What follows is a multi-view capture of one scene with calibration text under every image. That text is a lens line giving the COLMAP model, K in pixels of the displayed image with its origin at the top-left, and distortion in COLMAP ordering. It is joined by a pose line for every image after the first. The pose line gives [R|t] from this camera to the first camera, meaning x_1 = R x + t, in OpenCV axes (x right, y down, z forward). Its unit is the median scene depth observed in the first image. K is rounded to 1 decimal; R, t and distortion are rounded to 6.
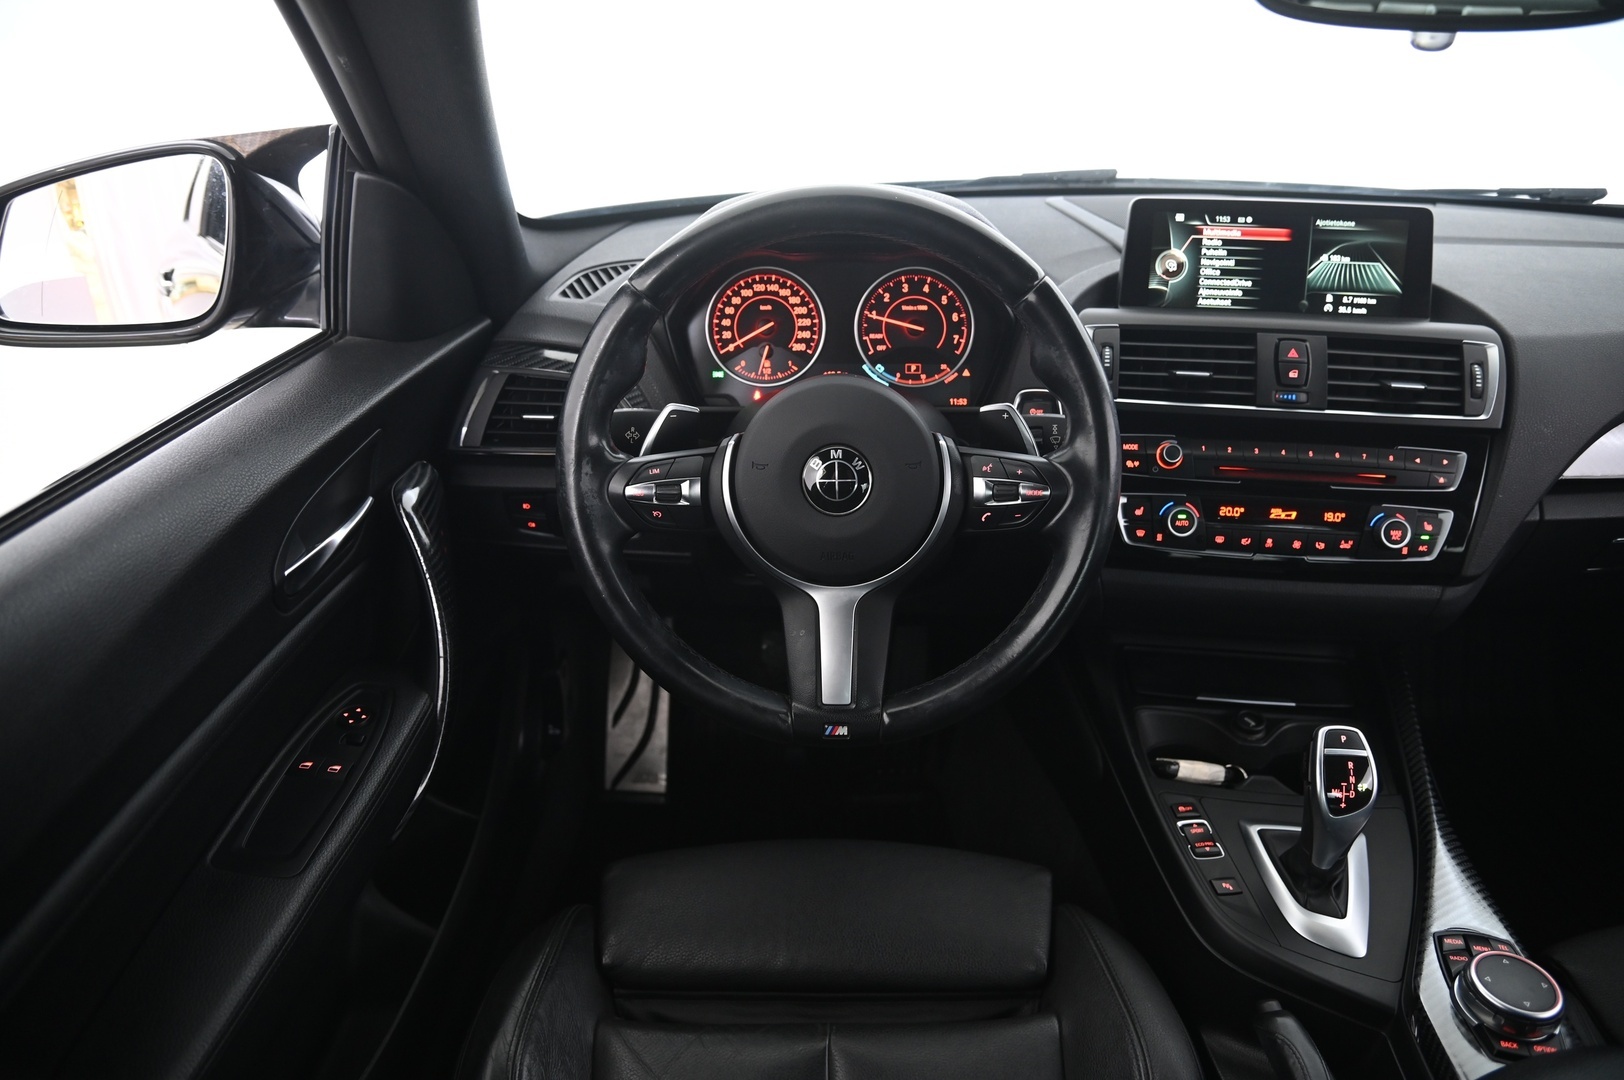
lens RADIAL K [[1113.3, 0, 812.0], [0, 1113.3, 540.0], [0, 0, 1]] dist [-0.123967, 0.074465]
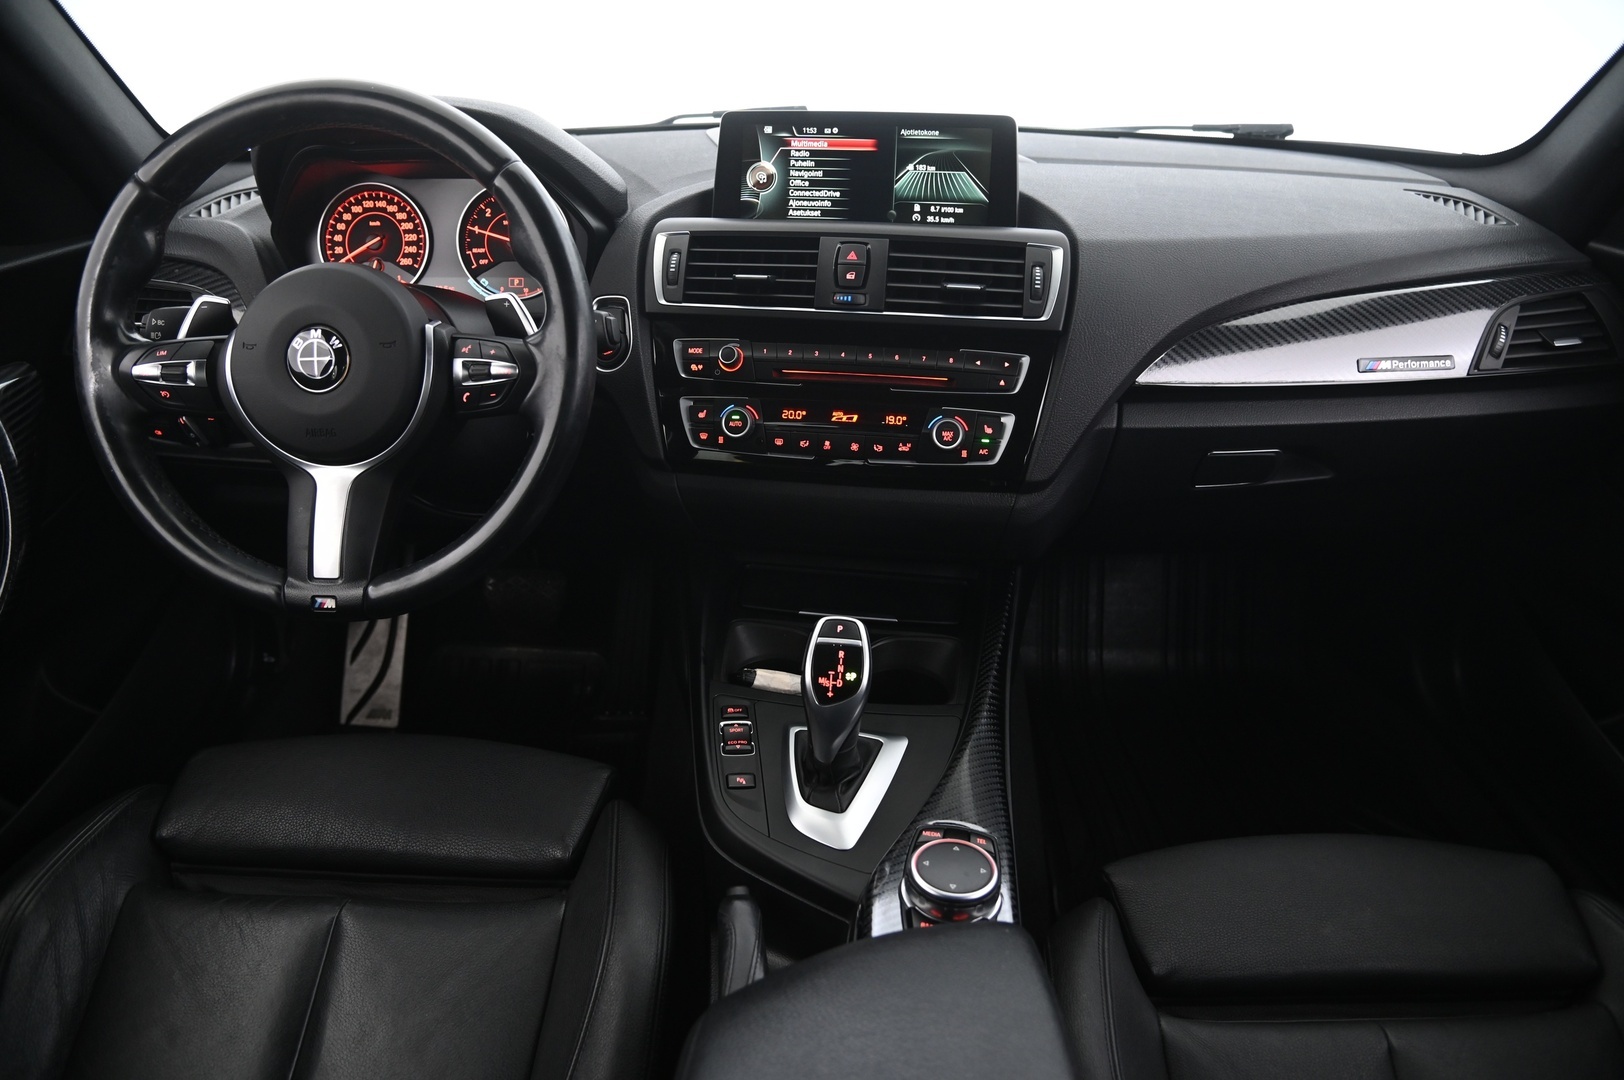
lens RADIAL K [[1113.3, 0, 812.0], [0, 1113.3, 540.0], [0, 0, 1]] dist [-0.123967, 0.074465]
pose [[0.999902, 0.013926, -0.001439, 0.389470], [-0.013941, 0.999841, -0.011078, 0.095870], [0.001285, 0.011097, 0.999938, -0.011372]]
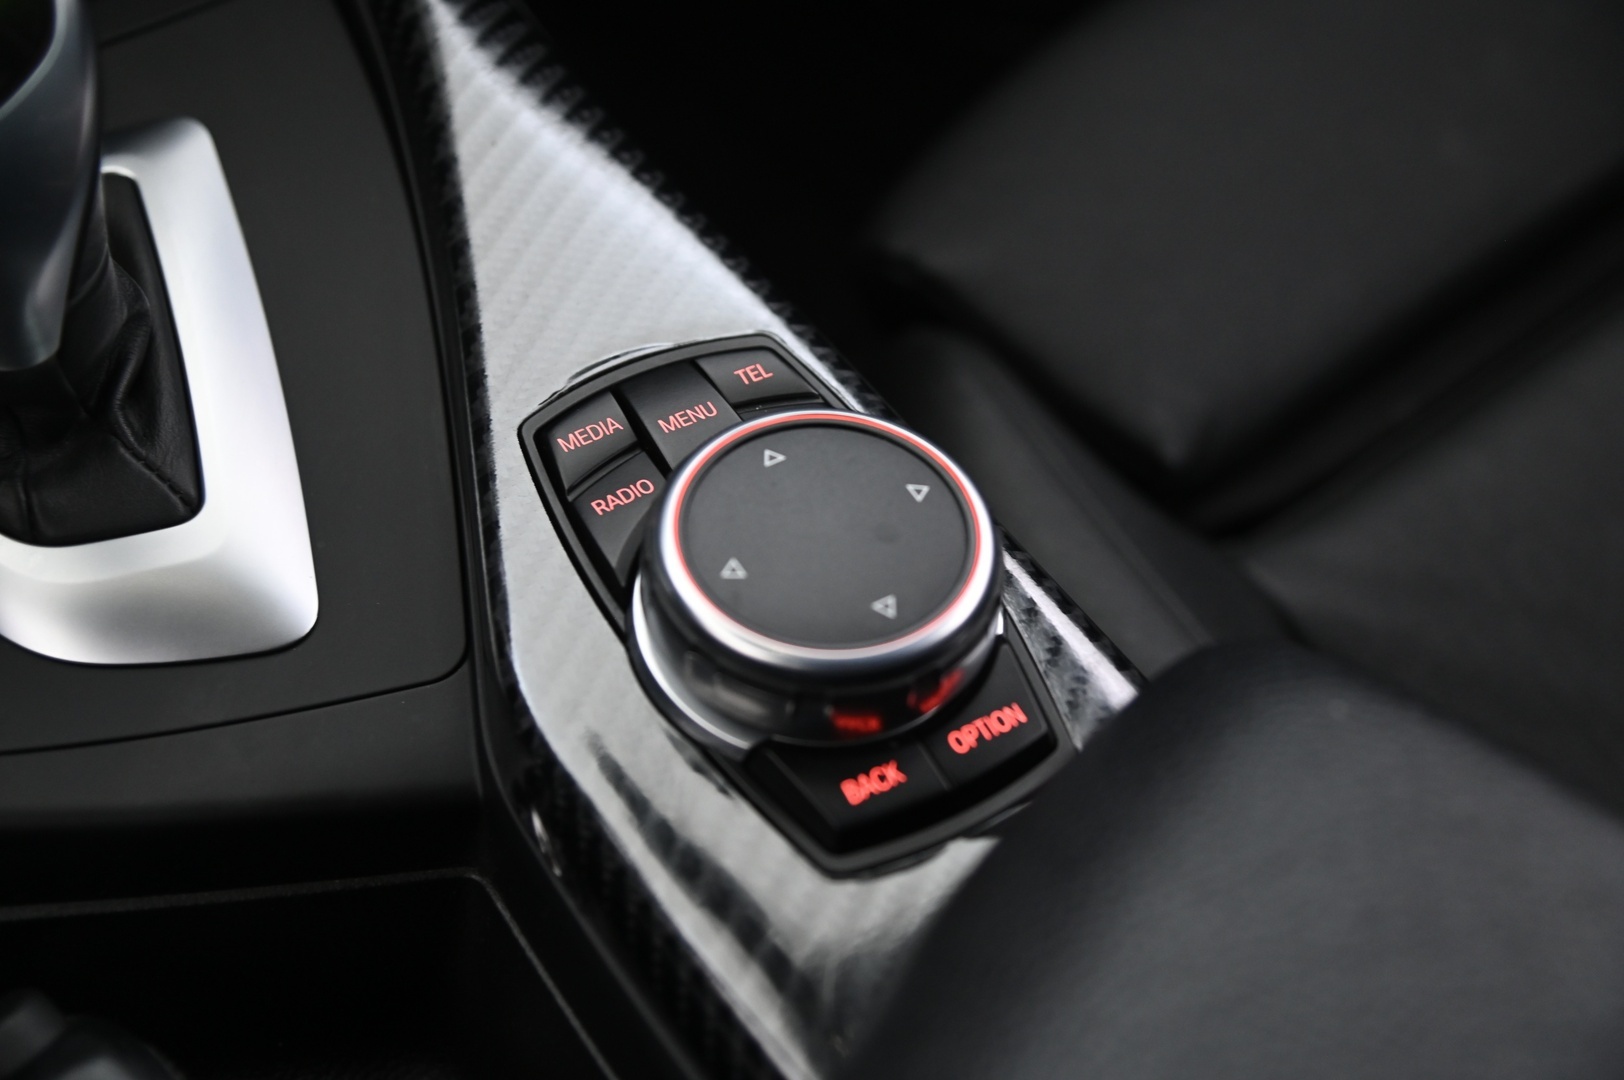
lens RADIAL K [[2133.5, 0, 836.1], [0, 2133.5, 545.5], [0, 0, 1]] dist [0.118598, 0.021977]
pose [[0.760990, -0.488495, 0.426927, 0.326669], [0.241051, 0.823853, 0.512992, 0.116008], [-0.602319, -0.287471, 0.744696, 0.449038]]
